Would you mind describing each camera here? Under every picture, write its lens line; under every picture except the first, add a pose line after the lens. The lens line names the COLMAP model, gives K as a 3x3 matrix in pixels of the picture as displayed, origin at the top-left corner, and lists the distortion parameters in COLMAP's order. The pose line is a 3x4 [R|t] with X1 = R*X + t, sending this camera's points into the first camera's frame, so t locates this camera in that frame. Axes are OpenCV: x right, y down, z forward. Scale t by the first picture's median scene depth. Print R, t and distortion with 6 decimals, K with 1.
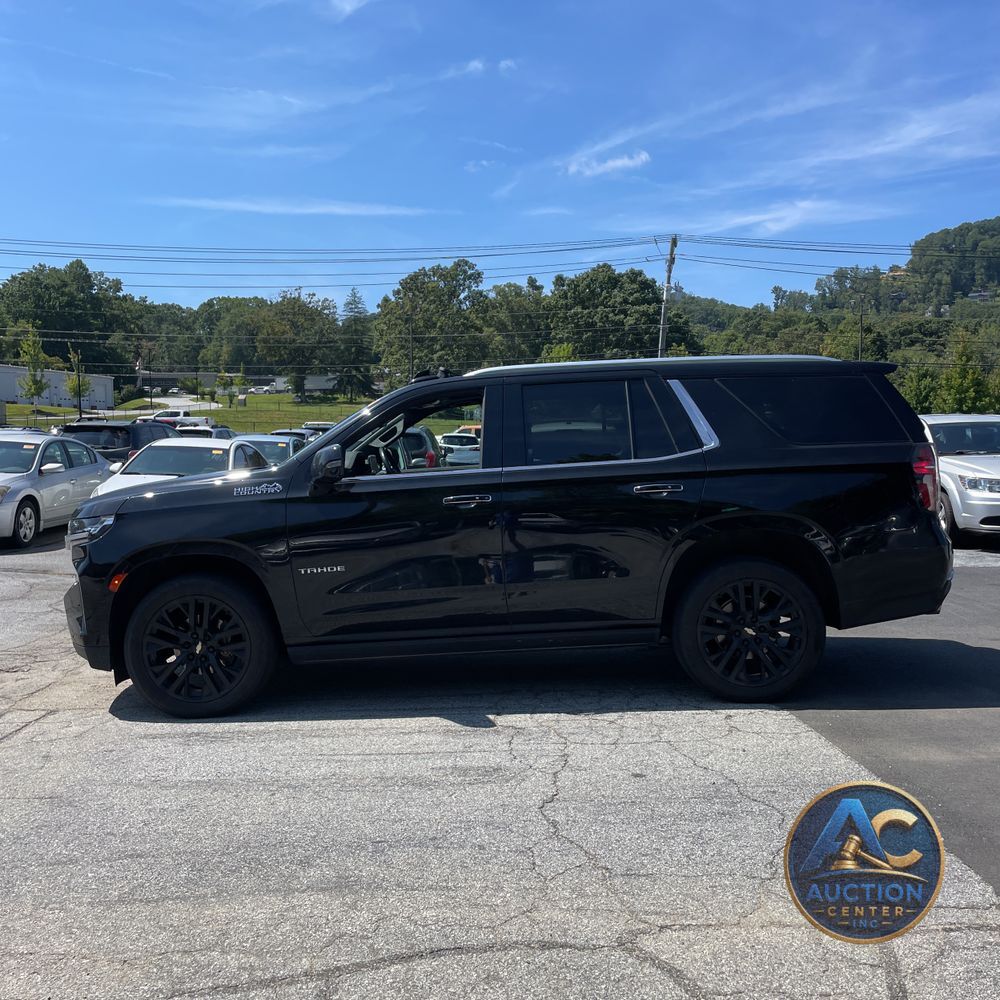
lens RADIAL K [[1003.4, 0, 500.0], [0, 1003.4, 500.0], [0, 0, 1]] dist [0.090438, -0.119822]
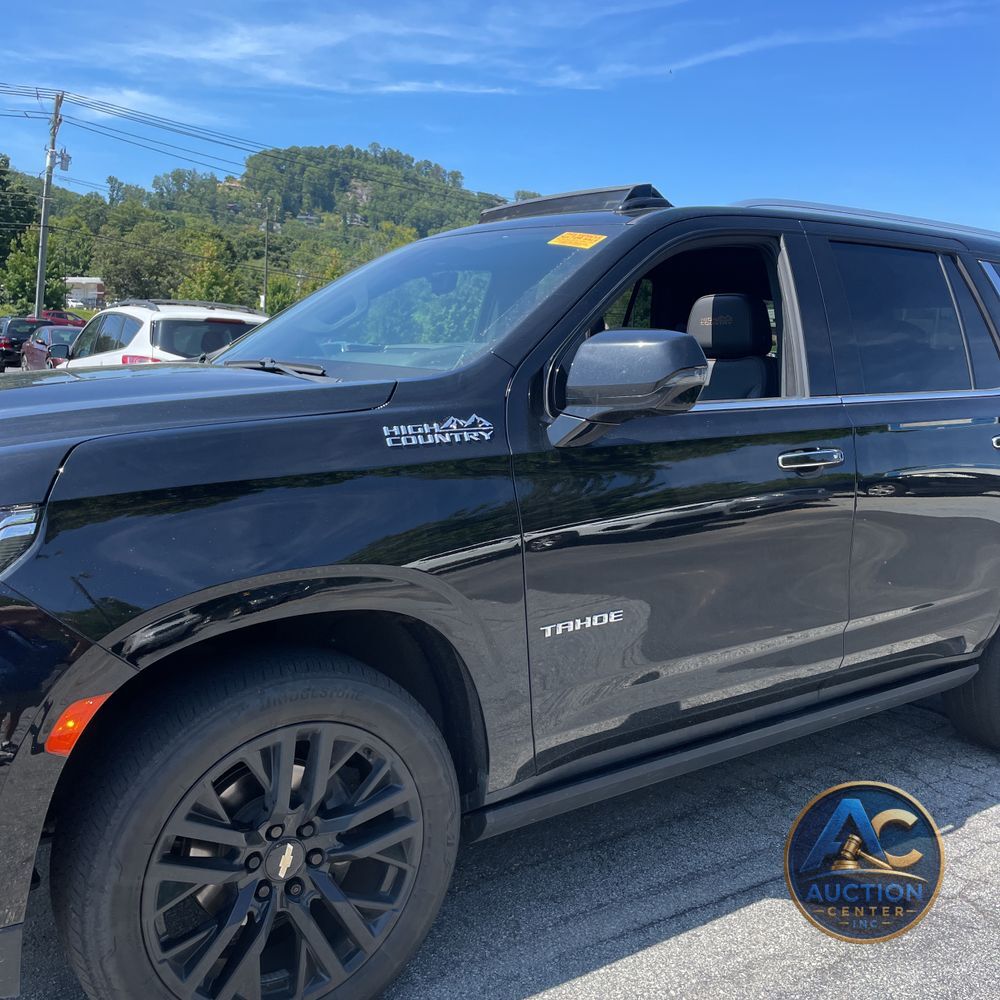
lens RADIAL K [[1003.4, 0, 500.0], [0, 1003.4, 500.0], [0, 0, 1]] dist [0.090438, -0.119822]
pose [[0.810218, -0.024153, 0.585631, -0.131181], [-0.030249, 0.996096, 0.082932, -0.004949], [-0.585348, -0.084908, 0.806324, 0.196831]]
